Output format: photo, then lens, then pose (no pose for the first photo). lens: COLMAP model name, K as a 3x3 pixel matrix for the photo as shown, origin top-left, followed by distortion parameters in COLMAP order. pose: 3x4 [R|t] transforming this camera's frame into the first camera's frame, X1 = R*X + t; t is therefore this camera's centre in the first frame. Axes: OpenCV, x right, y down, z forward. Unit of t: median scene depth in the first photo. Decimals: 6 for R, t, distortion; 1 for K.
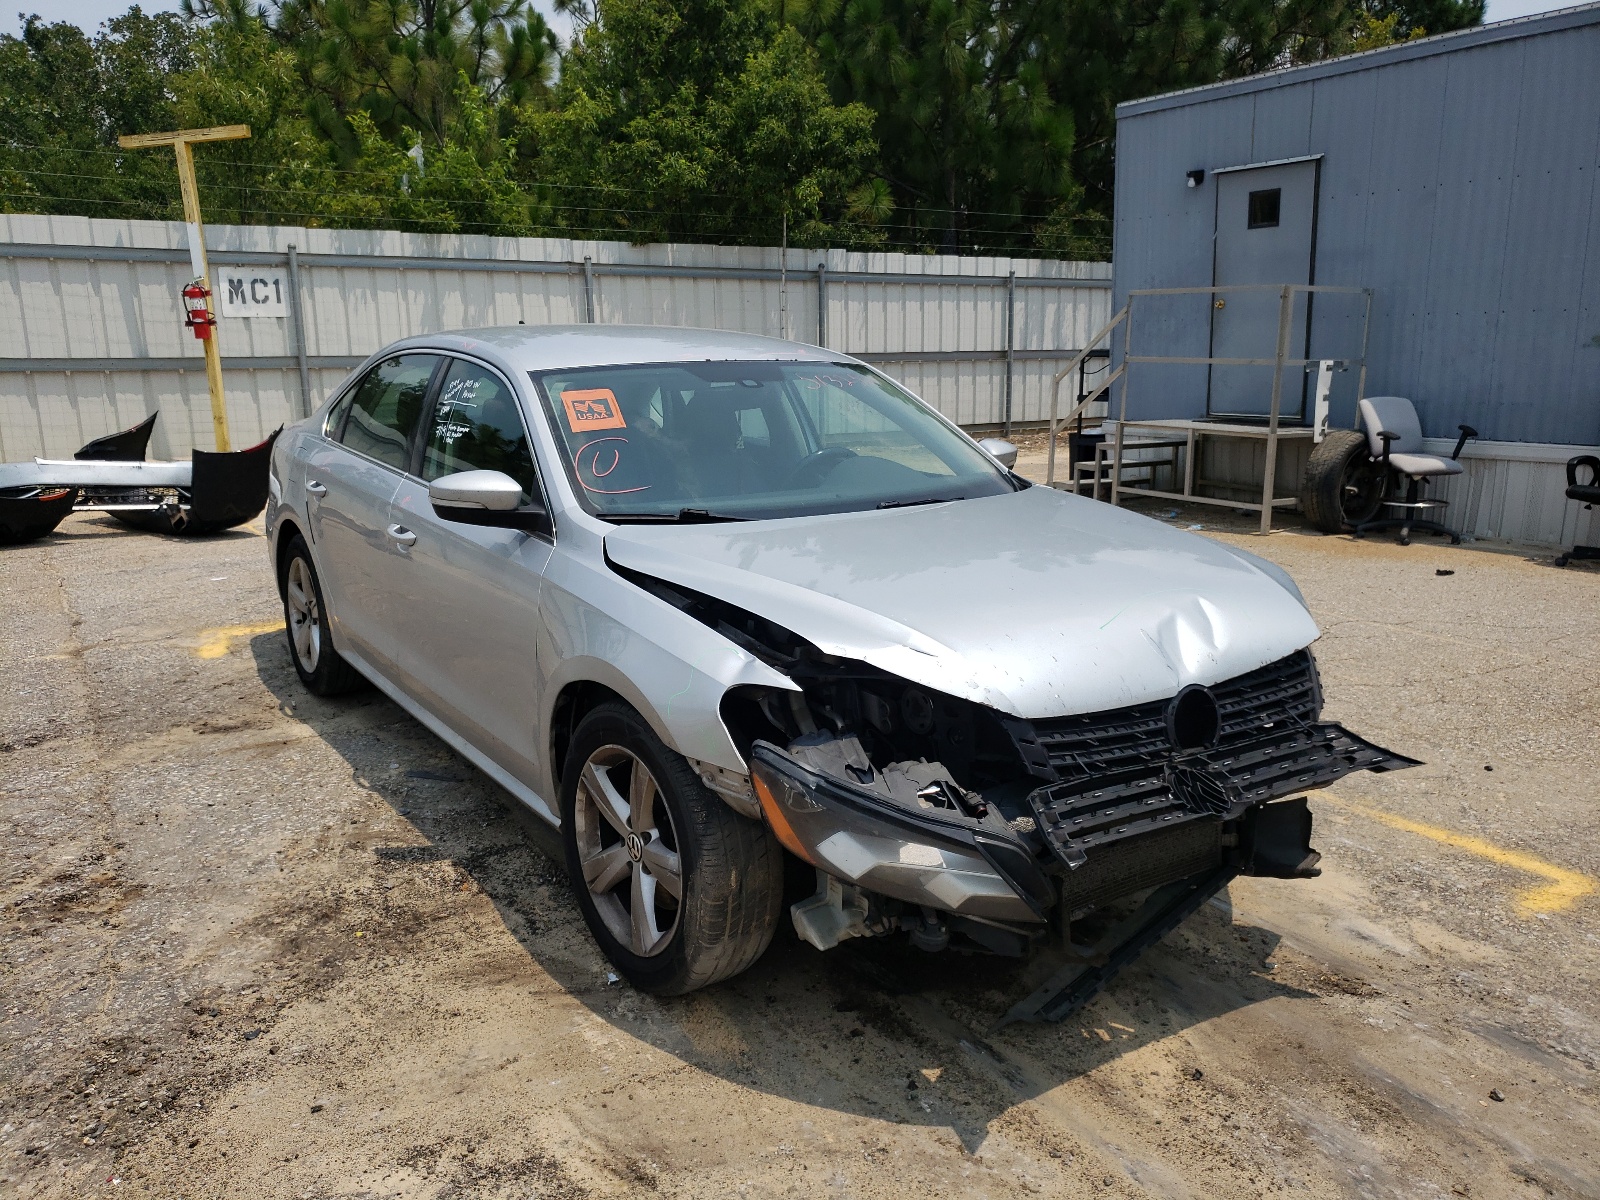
lens RADIAL K [[1310.4, 0, 816.6], [0, 1310.4, 600.0], [0, 0, 1]] dist [0.006422, 0.001471]
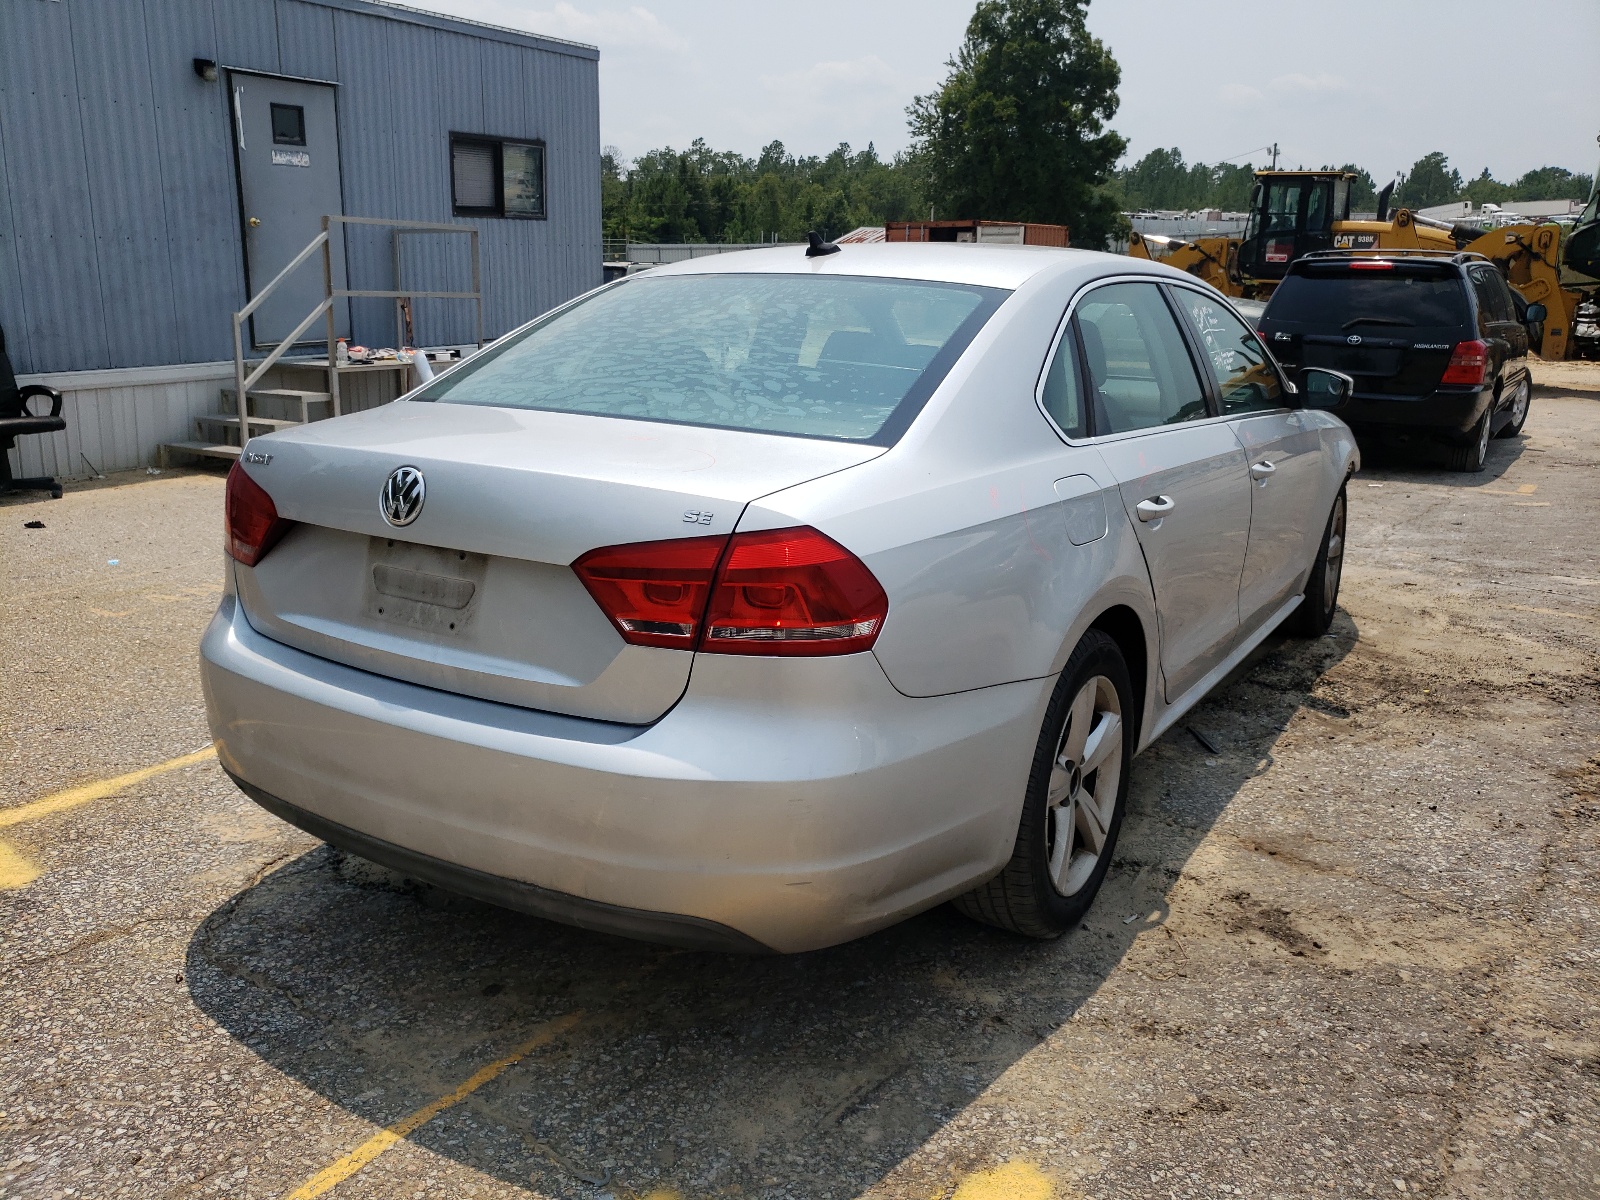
lens RADIAL K [[1310.4, 0, 816.6], [0, 1310.4, 600.0], [0, 0, 1]] dist [0.006422, 0.001471]
pose [[-0.422561, -0.209187, 0.881863, -1.105531], [0.187567, 0.931752, 0.310897, -0.329673], [-0.886713, 0.296781, -0.354486, 1.765645]]
